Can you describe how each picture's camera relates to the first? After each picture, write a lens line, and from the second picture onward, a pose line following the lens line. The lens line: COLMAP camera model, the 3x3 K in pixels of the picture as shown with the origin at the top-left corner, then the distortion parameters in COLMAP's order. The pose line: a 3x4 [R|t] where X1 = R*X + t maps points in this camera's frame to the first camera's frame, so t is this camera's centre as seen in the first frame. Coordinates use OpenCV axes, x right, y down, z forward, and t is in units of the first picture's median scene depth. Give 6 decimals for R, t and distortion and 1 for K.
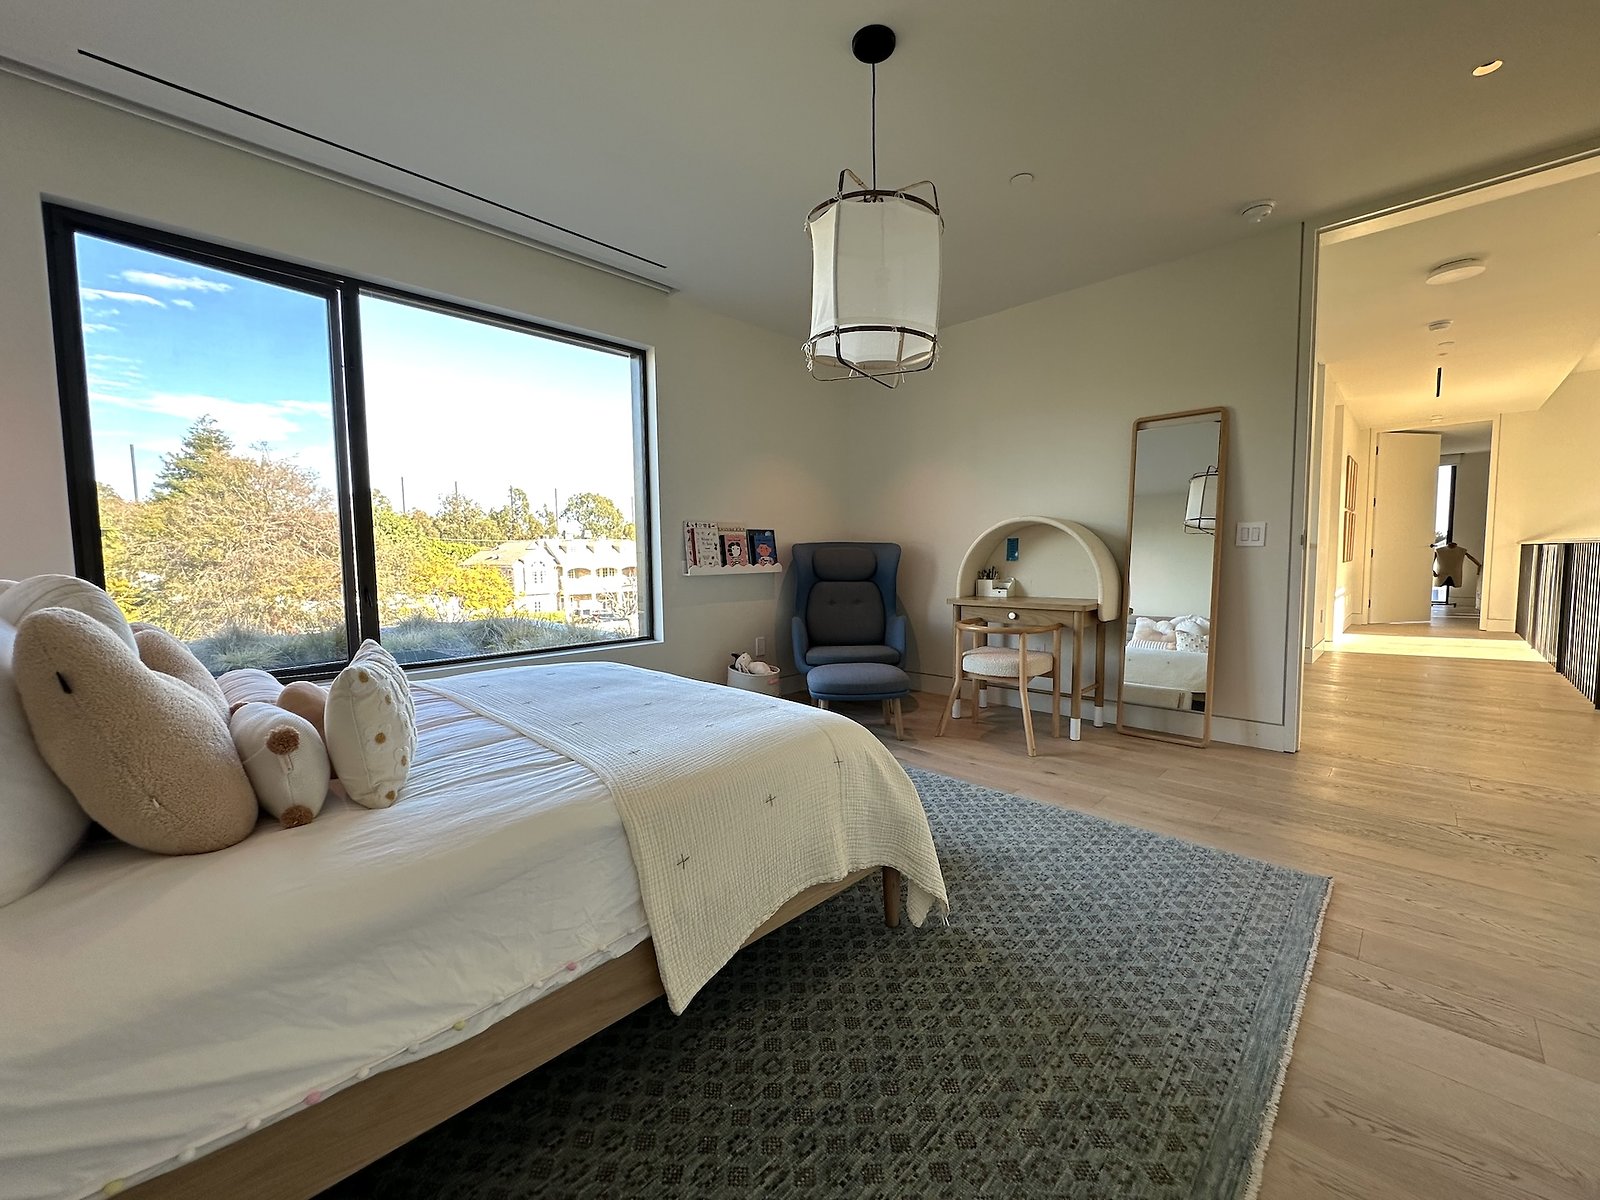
lens RADIAL K [[630.8, 0, 805.1], [0, 630.8, 597.1], [0, 0, 1]] dist [-0.008007, 0.000456]
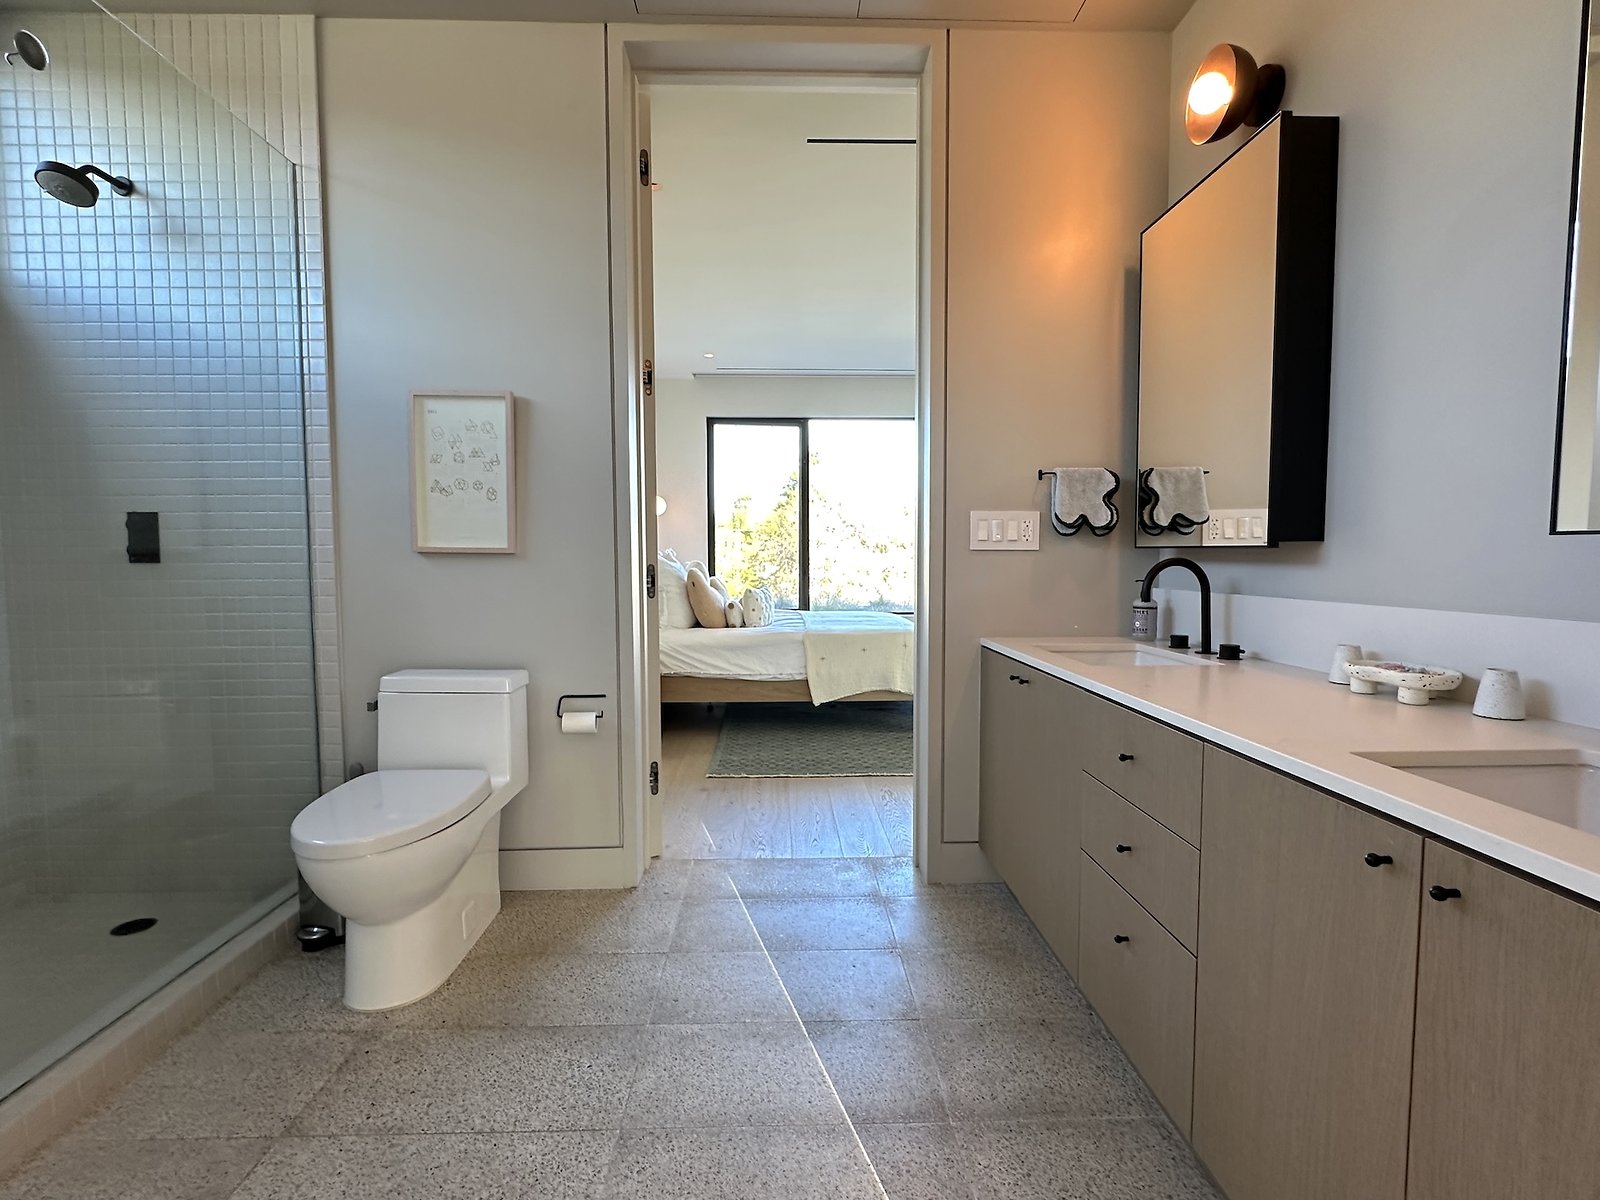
lens RADIAL K [[745.4, 0, 798.4], [0, 745.4, 600.5], [0, 0, 1]] dist [0.000443, 0.000002]
pose [[0.712987, 0.051189, -0.699306, 2.258641], [-0.053092, 0.998410, 0.018952, 0.083547], [0.699164, 0.023615, 0.714571, -1.674728]]
